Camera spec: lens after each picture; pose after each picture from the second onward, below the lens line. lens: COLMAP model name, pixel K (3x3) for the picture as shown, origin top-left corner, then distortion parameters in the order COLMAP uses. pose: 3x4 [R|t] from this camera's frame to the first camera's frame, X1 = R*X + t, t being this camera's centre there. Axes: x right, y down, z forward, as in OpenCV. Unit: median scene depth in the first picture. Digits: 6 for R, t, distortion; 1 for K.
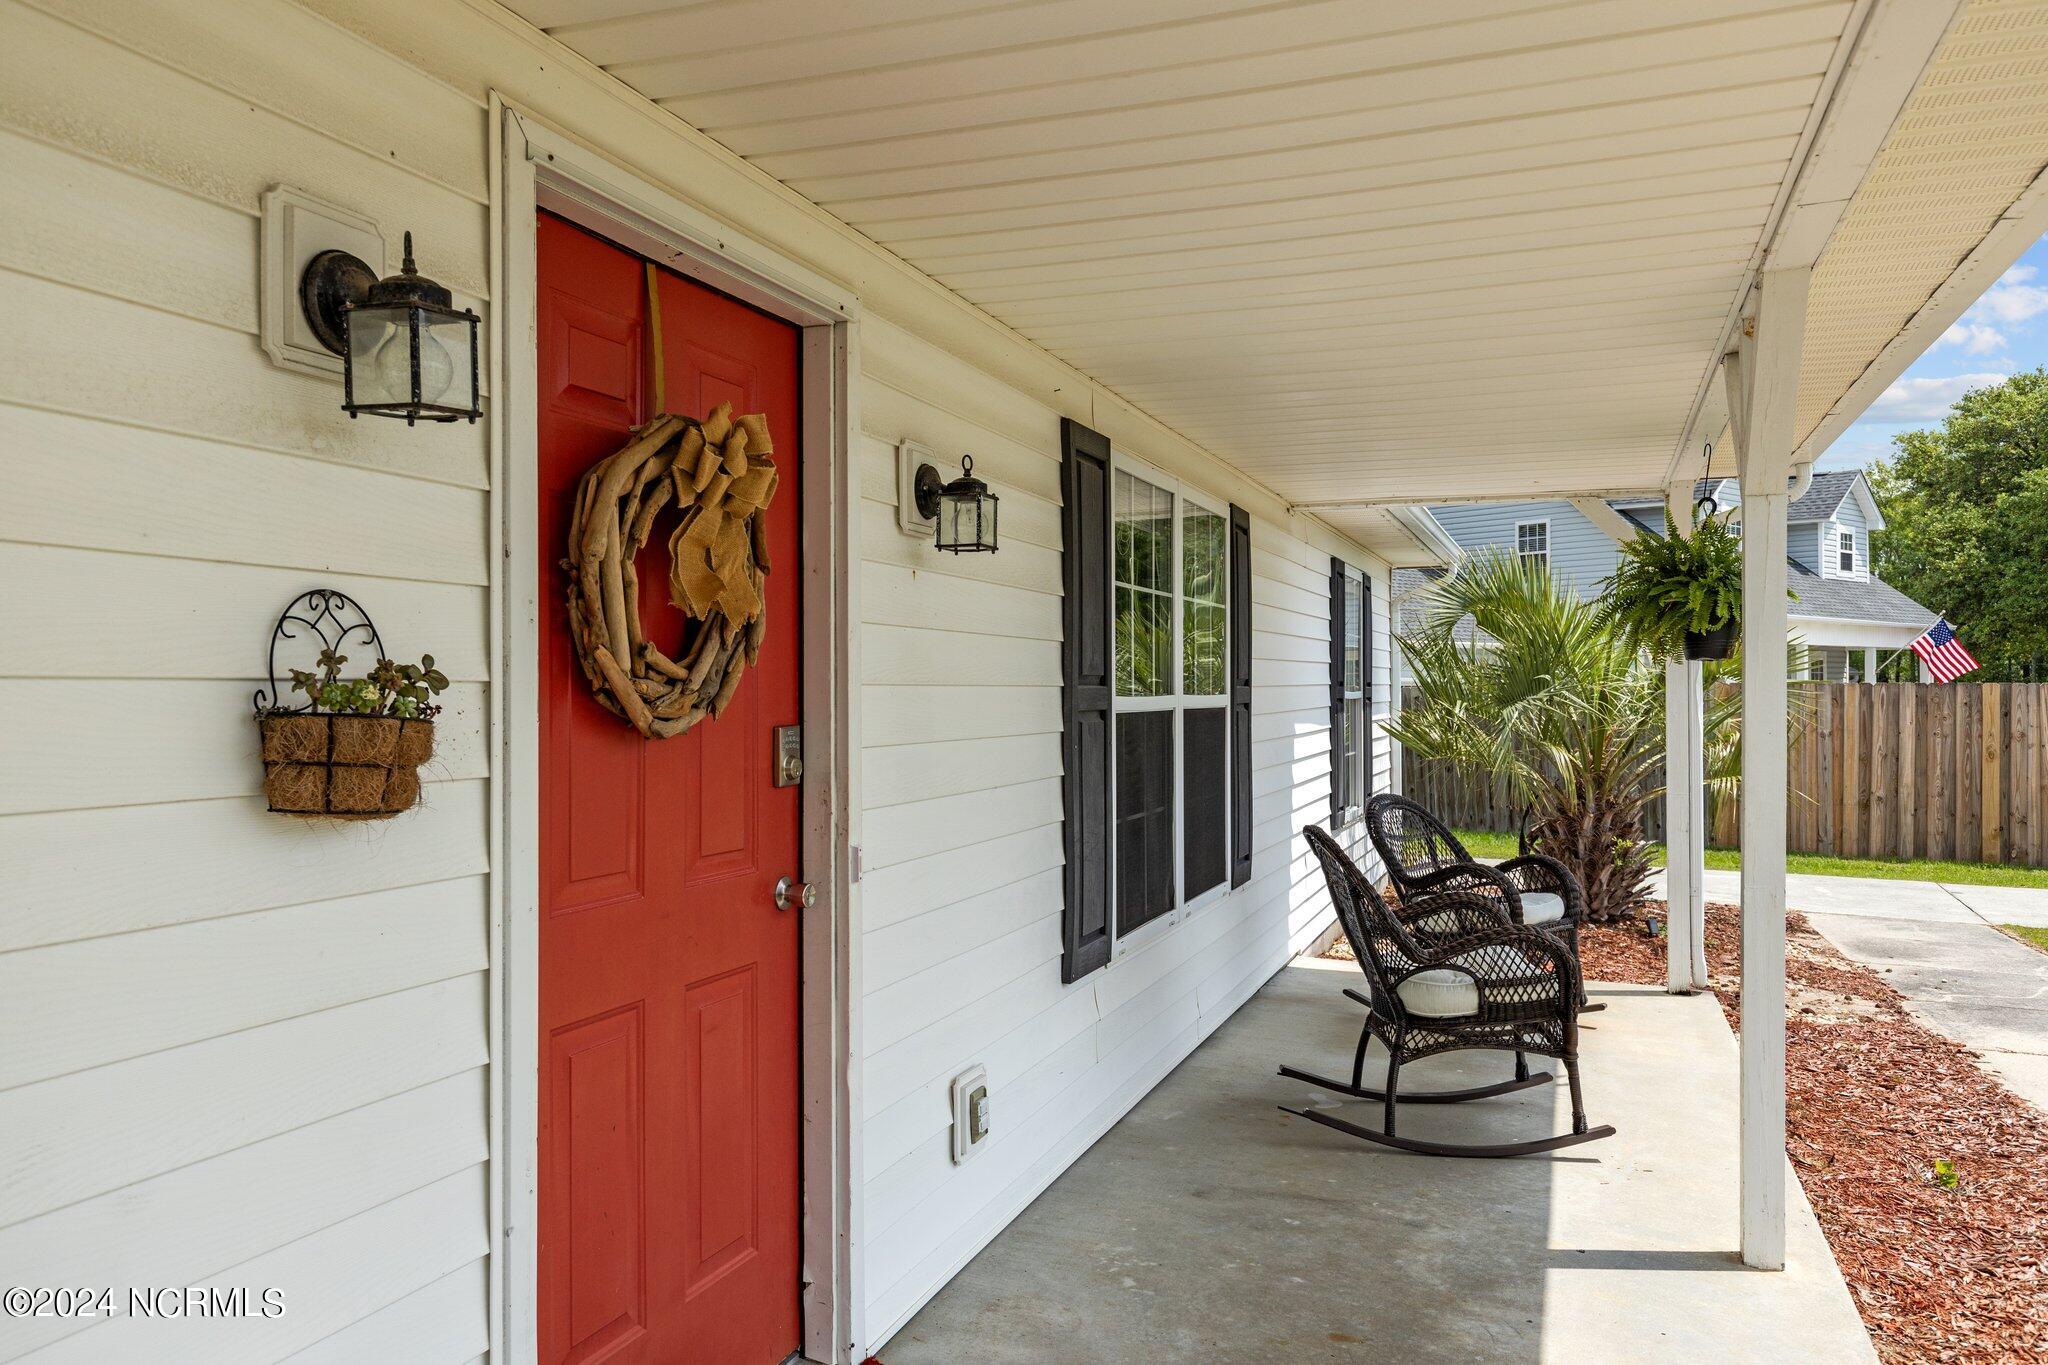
lens RADIAL K [[1462.6, 0, 1024.0], [0, 1462.6, 682.5], [0, 0, 1]] dist [-0.001024, 0.000050]
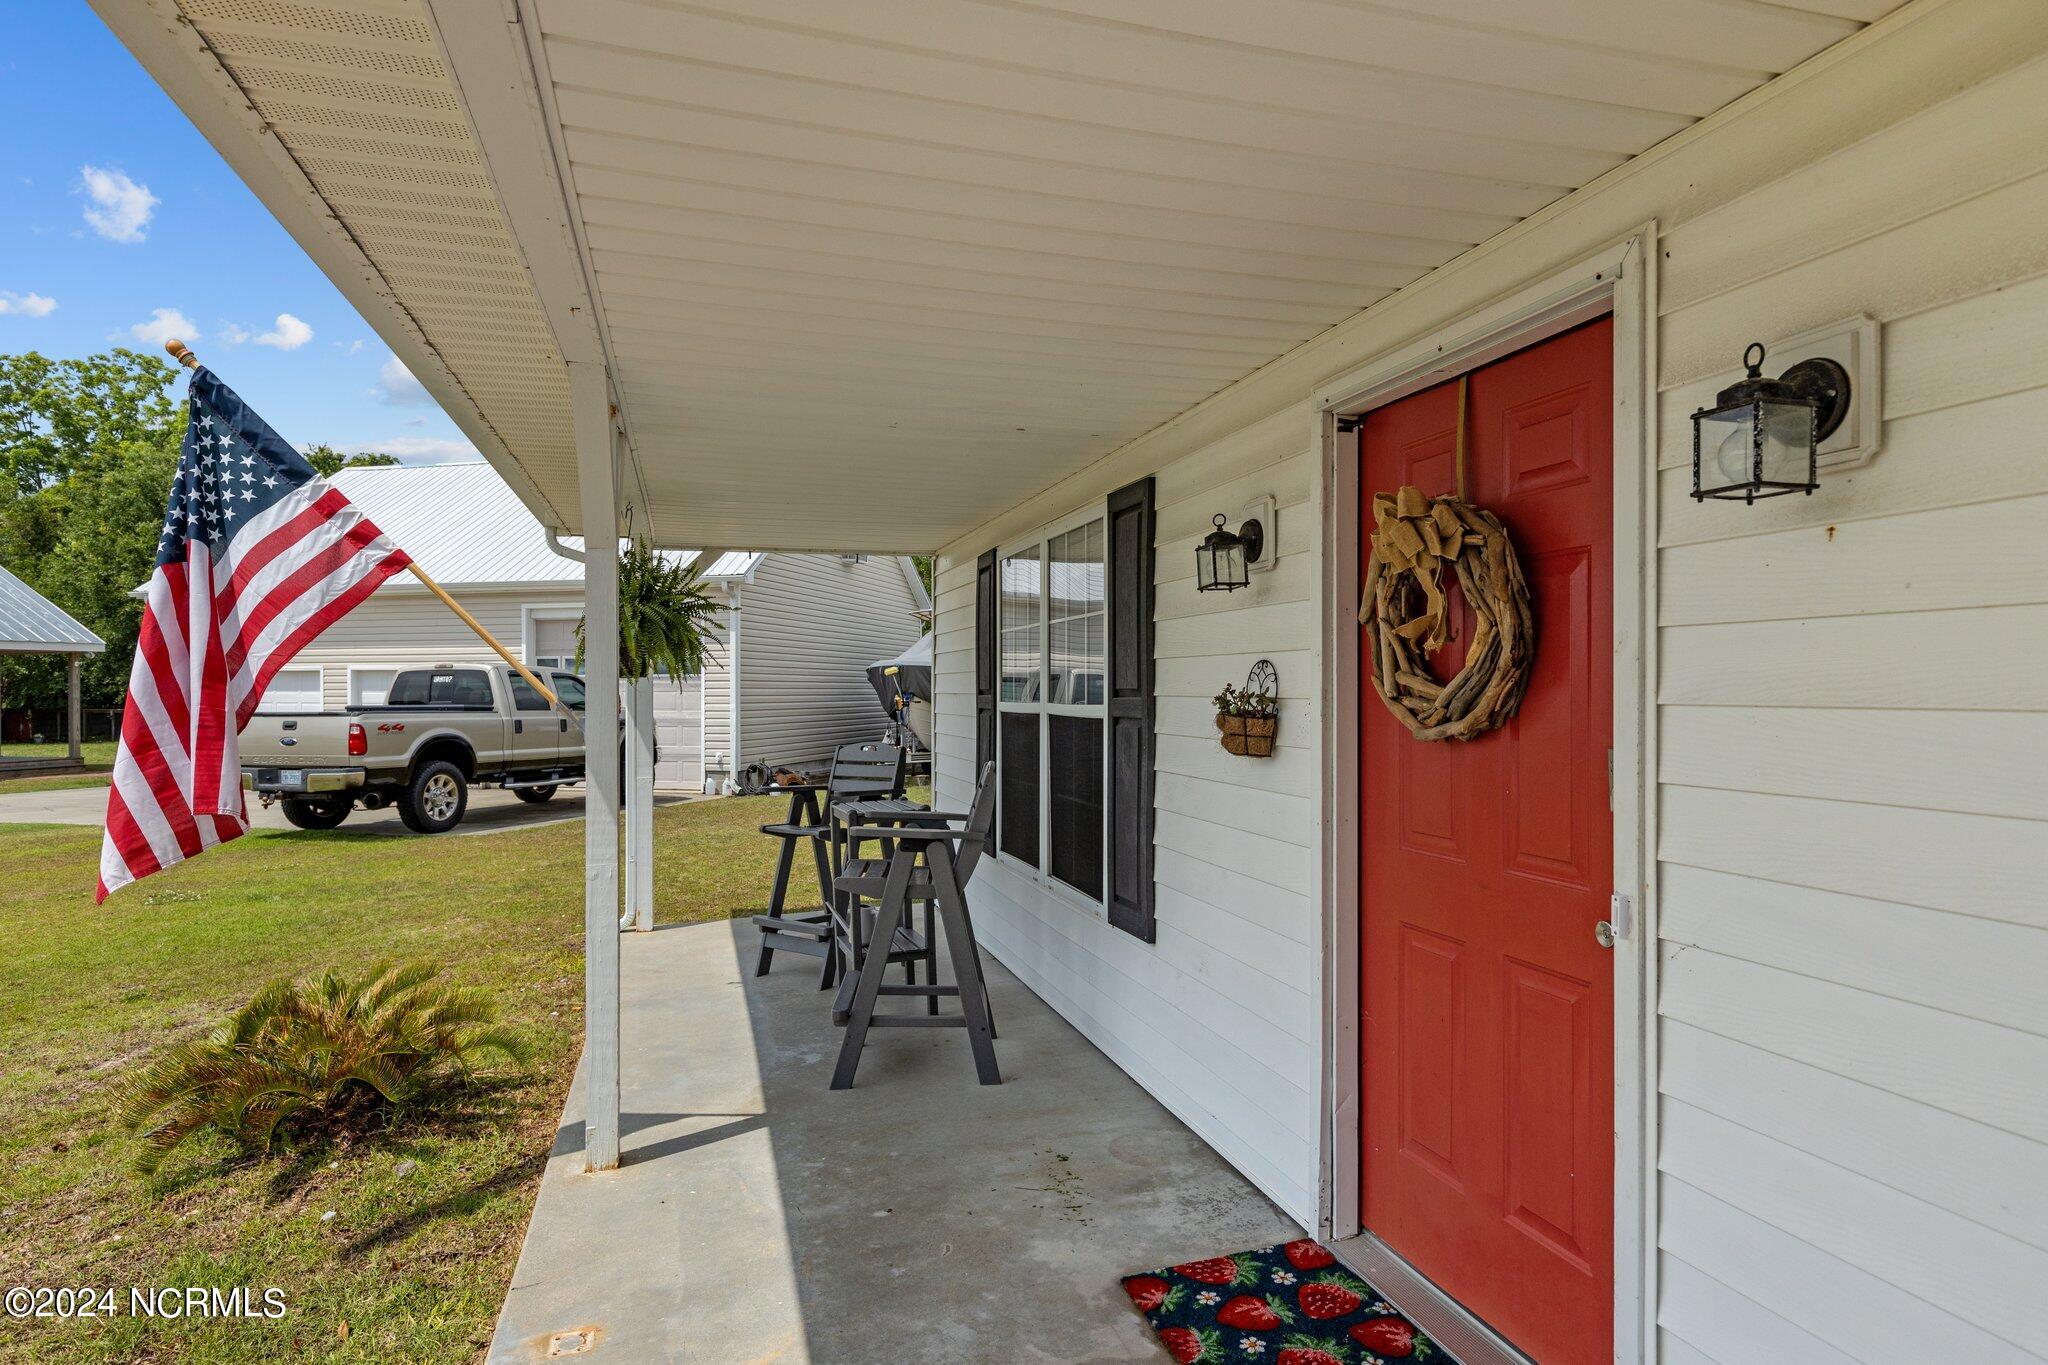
lens RADIAL K [[1111.3, 0, 1110.5], [0, 1111.3, 691.5], [0, 0, 1]] dist [-0.000671, 0.000022]
pose [[-0.748033, -0.018185, -0.663413, 0.305351], [-0.017078, 0.999821, -0.008150, 0.002170], [0.663442, 0.005233, -0.748209, 0.746468]]
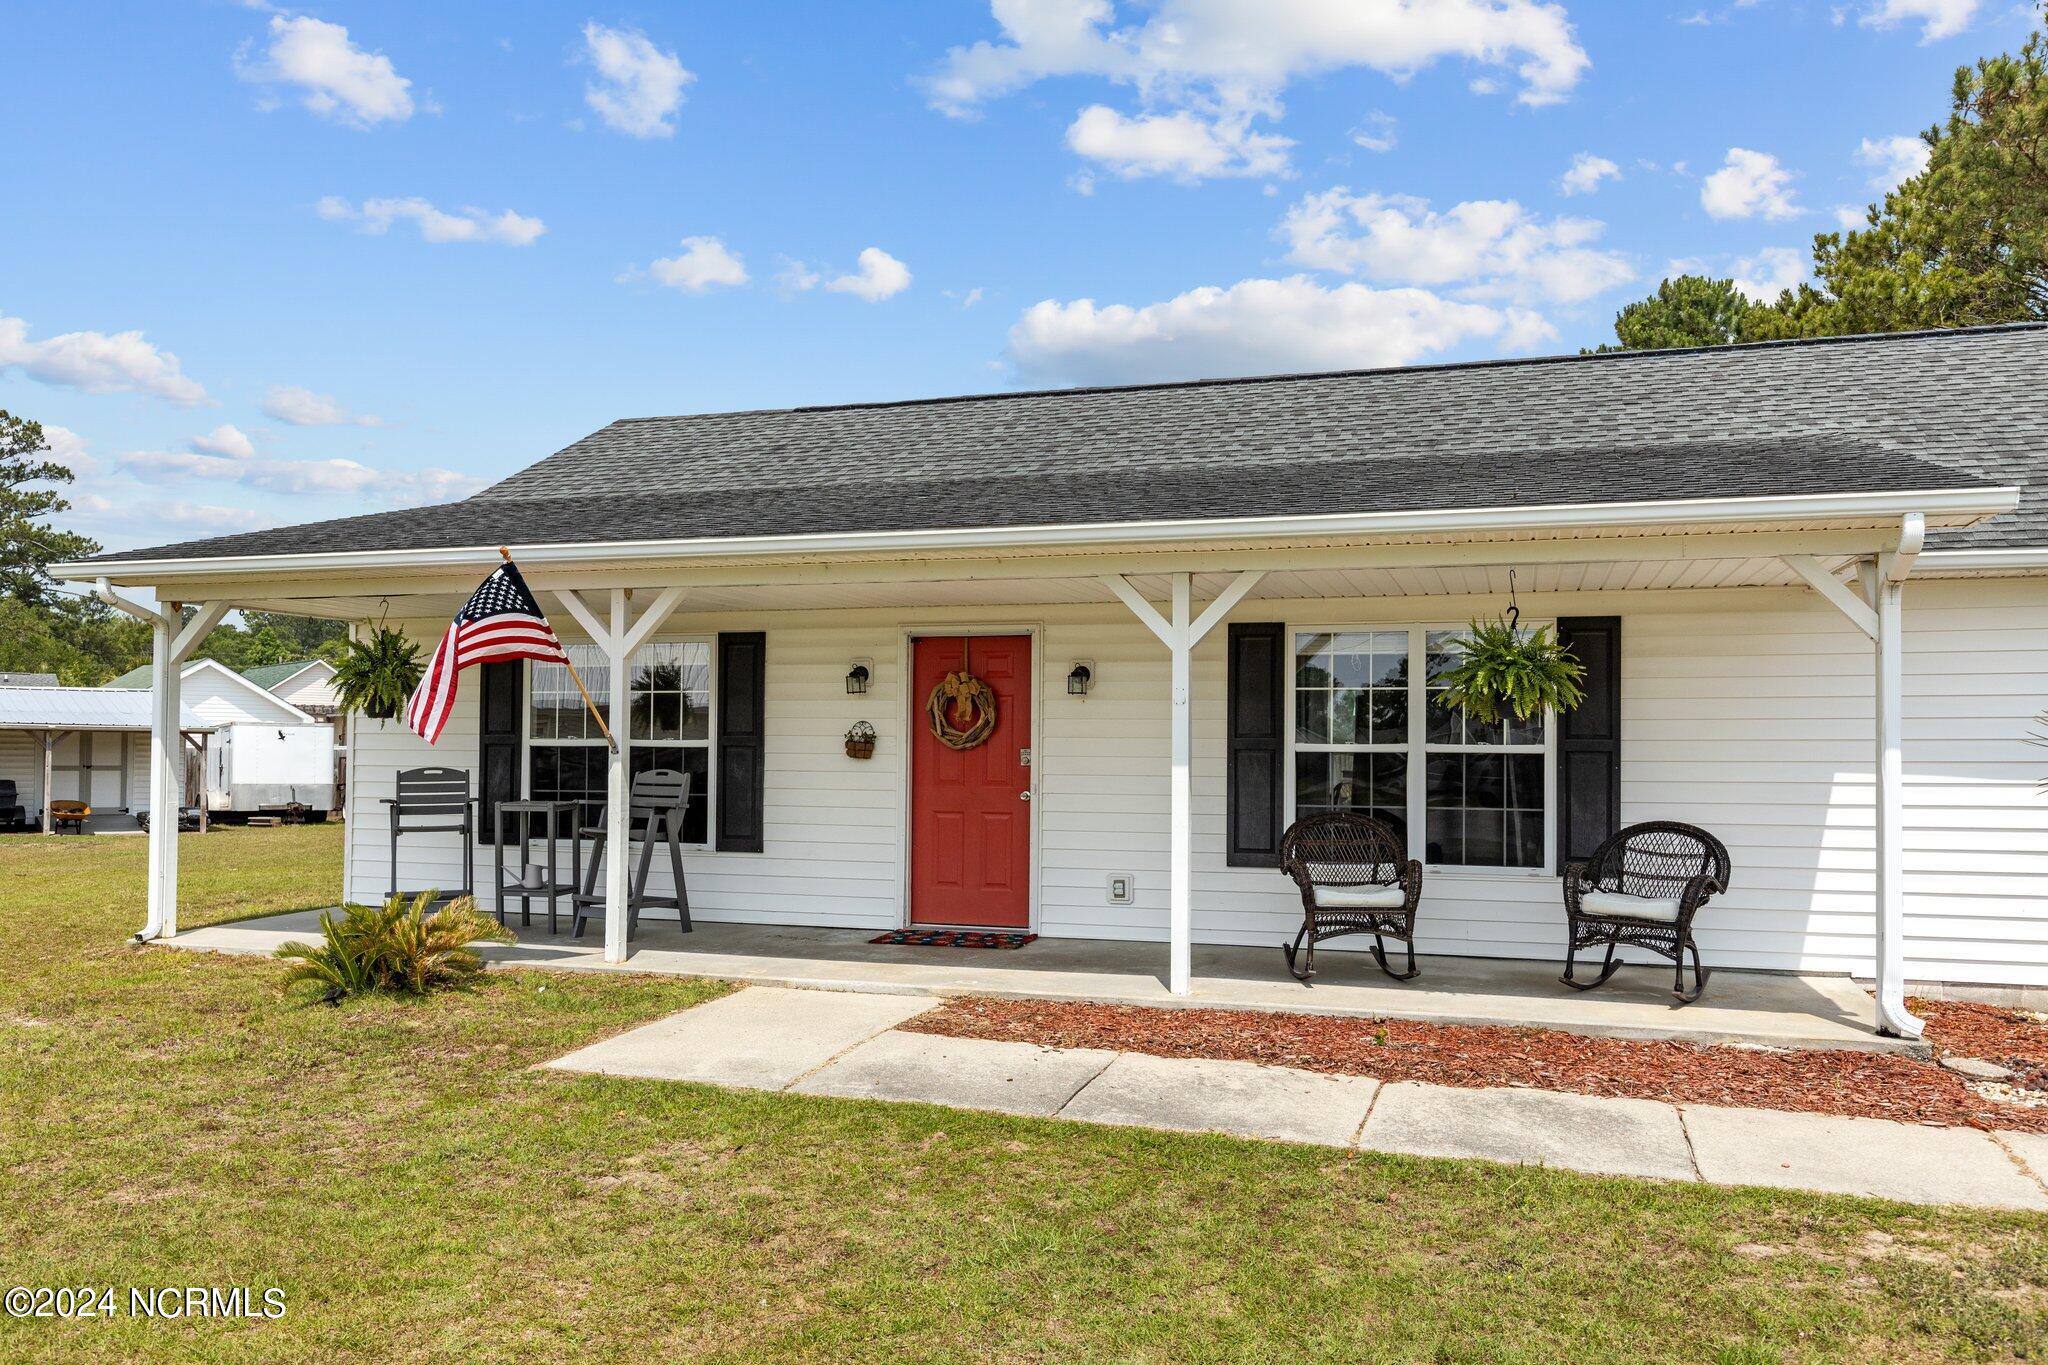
lens RADIAL K [[1557.0, 0, 1023.7], [0, 1557.0, 725.1], [0, 0, 1]] dist [0.006109, -0.009077]
pose [[0.051275, -0.020824, -0.998467, 2.072133], [-0.005666, 0.999760, -0.021142, 0.029791], [0.998669, 0.006741, 0.051144, 0.458569]]
